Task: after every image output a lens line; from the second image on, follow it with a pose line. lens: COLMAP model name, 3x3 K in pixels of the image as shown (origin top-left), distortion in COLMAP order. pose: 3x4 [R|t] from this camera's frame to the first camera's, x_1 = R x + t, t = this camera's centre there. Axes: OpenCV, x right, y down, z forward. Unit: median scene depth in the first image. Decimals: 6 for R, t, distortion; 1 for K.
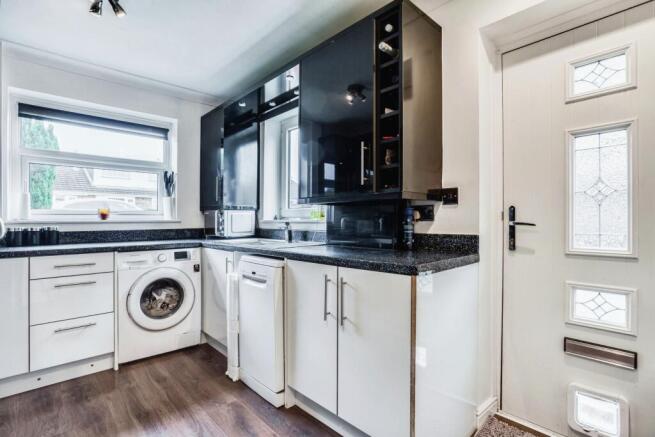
lens RADIAL K [[323.8, 0, 328.8], [0, 323.8, 217.1], [0, 0, 1]] dist [-0.001747, 0.000958]
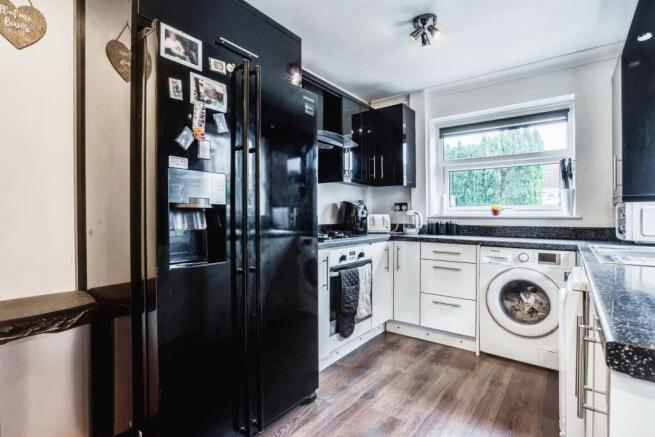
lens RADIAL K [[323.8, 0, 328.8], [0, 323.8, 217.1], [0, 0, 1]] dist [-0.001747, 0.000958]
pose [[0.169064, 0.010416, -0.985550, 0.295912], [0.003210, 0.999933, 0.011118, -0.000155], [0.985600, -0.005043, 0.169020, 0.311090]]
